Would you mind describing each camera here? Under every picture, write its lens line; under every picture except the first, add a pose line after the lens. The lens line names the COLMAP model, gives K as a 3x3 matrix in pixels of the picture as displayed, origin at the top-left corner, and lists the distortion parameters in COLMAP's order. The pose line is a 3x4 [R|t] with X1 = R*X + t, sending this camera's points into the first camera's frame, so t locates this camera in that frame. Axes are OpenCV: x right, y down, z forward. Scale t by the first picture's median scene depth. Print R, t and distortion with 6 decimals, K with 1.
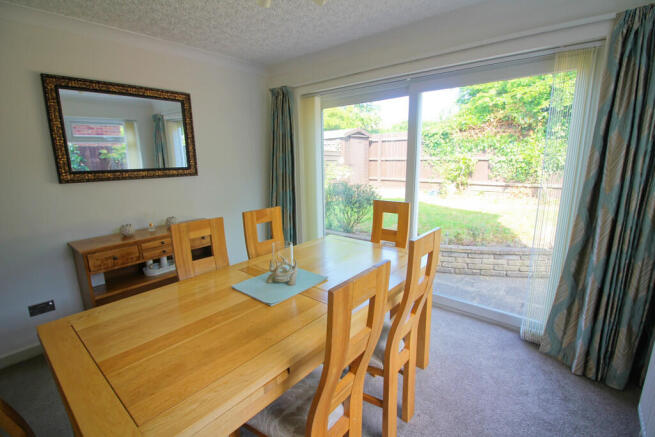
lens RADIAL K [[306.7, 0, 325.9], [0, 306.7, 223.9], [0, 0, 1]] dist [-0.013315, -0.003875]
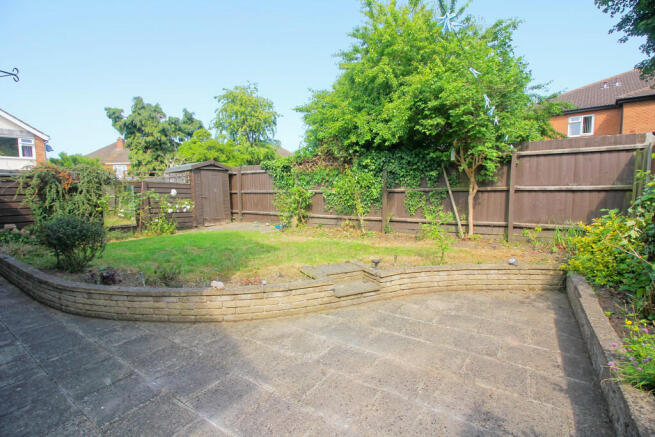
lens RADIAL K [[306.7, 0, 326.1], [0, 306.7, 214.3], [0, 0, 1]] dist [-0.013315, -0.003875]
pose [[0.995994, -0.001171, 0.089408, 0.488022], [0.013675, 0.990146, -0.139371, -0.002495], [-0.088364, 0.140035, 0.986196, 0.032852]]
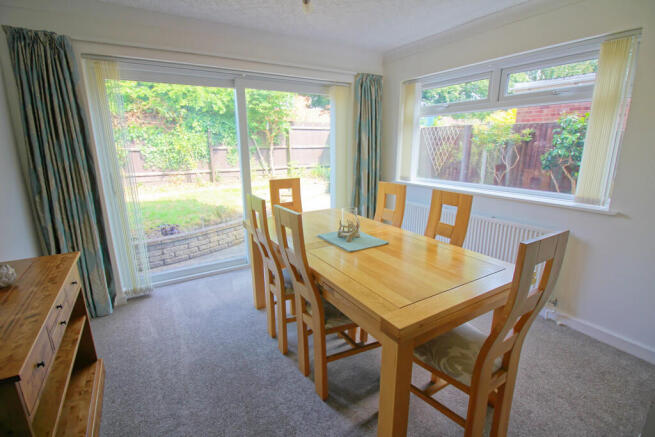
lens RADIAL K [[306.7, 0, 328.1], [0, 306.7, 222.5], [0, 0, 1]] dist [-0.013315, -0.003875]
pose [[0.322558, -0.217593, 0.921200, -0.251640], [0.200907, 0.966782, 0.158013, -0.018387], [-0.924983, 0.134108, 0.355559, 0.117953]]
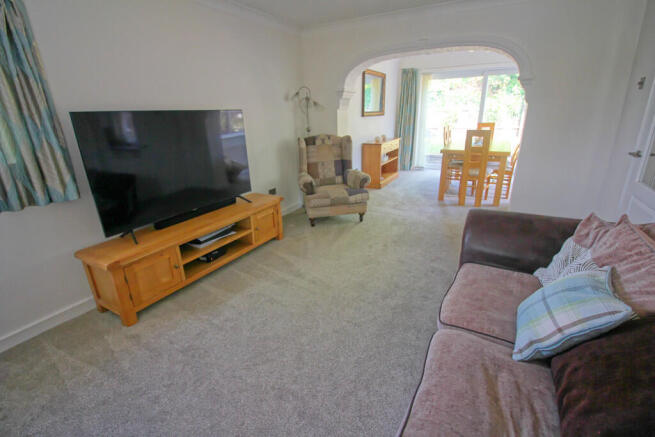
lens RADIAL K [[306.7, 0, 328.8], [0, 306.7, 219.4], [0, 0, 1]] dist [-0.013315, -0.003875]
pose [[0.981468, -0.076297, 0.175785, -0.433640], [0.055420, 0.991134, 0.120759, 0.093658], [-0.183440, -0.108779, 0.976994, -0.357341]]
